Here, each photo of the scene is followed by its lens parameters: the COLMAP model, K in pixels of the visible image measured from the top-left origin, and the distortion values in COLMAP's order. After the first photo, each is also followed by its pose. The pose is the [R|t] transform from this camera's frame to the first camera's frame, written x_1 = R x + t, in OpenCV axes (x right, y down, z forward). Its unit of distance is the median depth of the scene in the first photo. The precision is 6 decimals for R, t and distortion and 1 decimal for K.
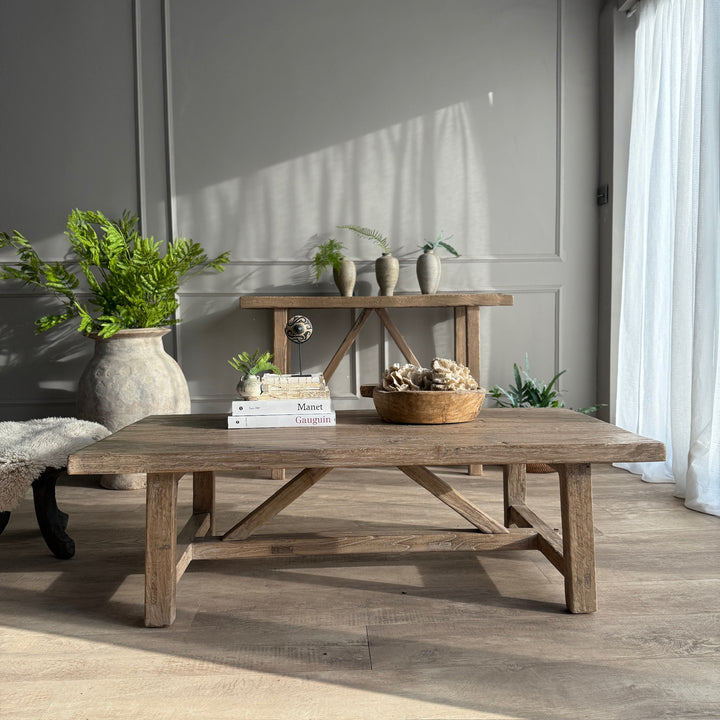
lens RADIAL K [[674.4, 0, 360.0], [0, 674.4, 360.0], [0, 0, 1]] dist [0.130250, -0.242331]
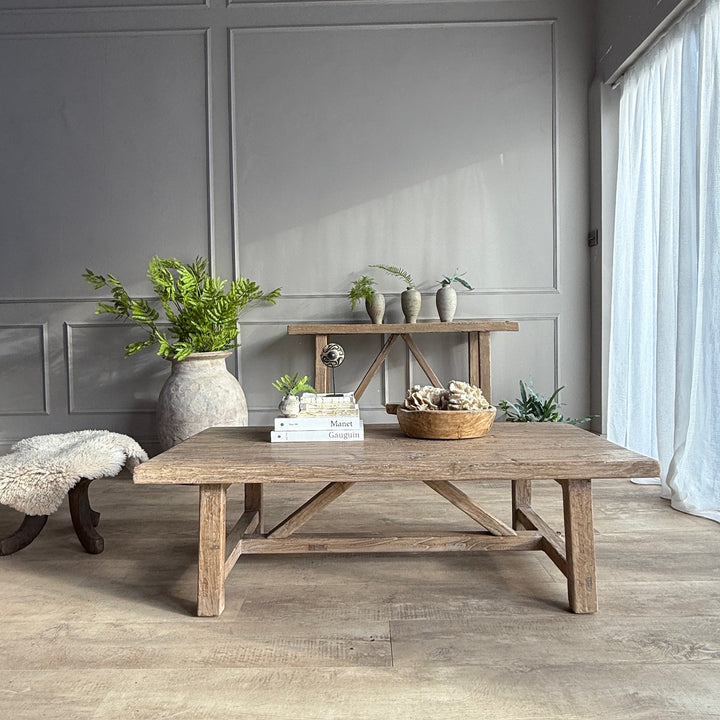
lens RADIAL K [[540.8, 0, 358.2], [0, 540.8, 354.4], [0, 0, 1]] dist [-0.010788, 0.008566]
pose [[0.997938, -0.002303, -0.064138, 0.013109], [0.000481, 0.999596, -0.028410, -0.021457], [0.064177, 0.028321, 0.997537, 0.077938]]
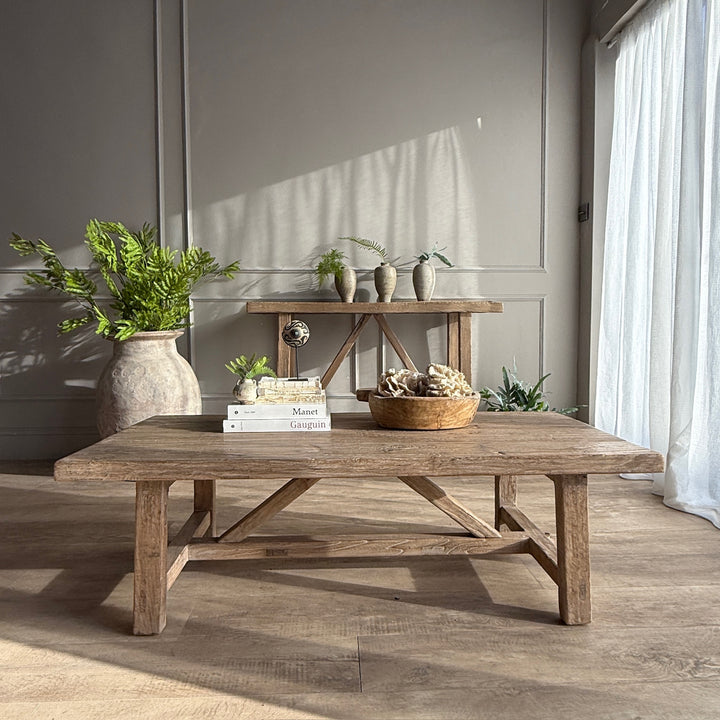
lens RADIAL K [[575.4, 0, 358.6], [0, 575.4, 356.6], [0, 0, 1]] dist [-0.007027, 0.005841]
pose [[0.999922, 0.008599, -0.009090, 0.011886], [-0.008624, 0.999959, -0.002807, -0.010053], [0.009065, 0.002885, 0.999955, 0.141211]]
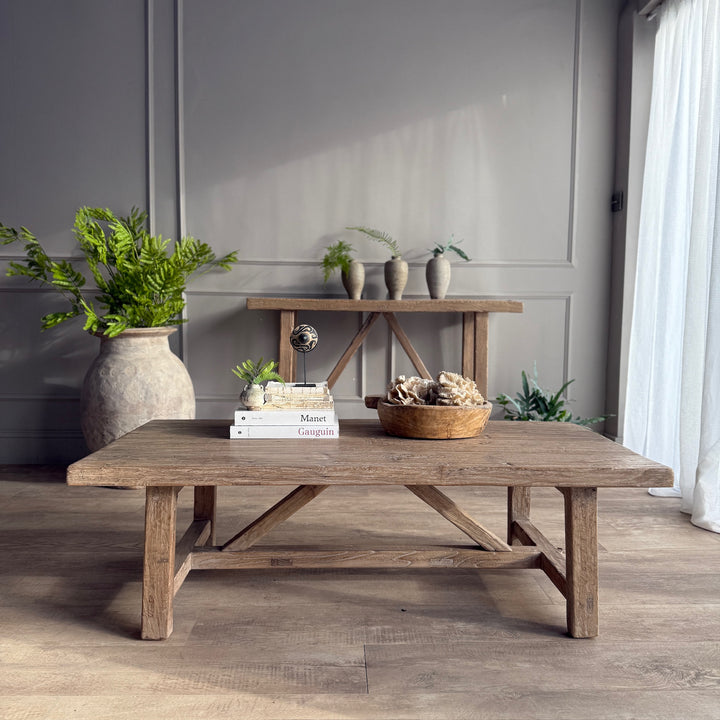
lens RADIAL K [[674.4, 0, 360.0], [0, 674.4, 360.0], [0, 0, 1]] dist [0.130250, -0.242331]
pose [[0.999622, 0.024684, -0.012118, 0.004059], [-0.024514, 0.999601, 0.014011, -0.030363], [0.012459, -0.013709, 0.999828, 0.012995]]
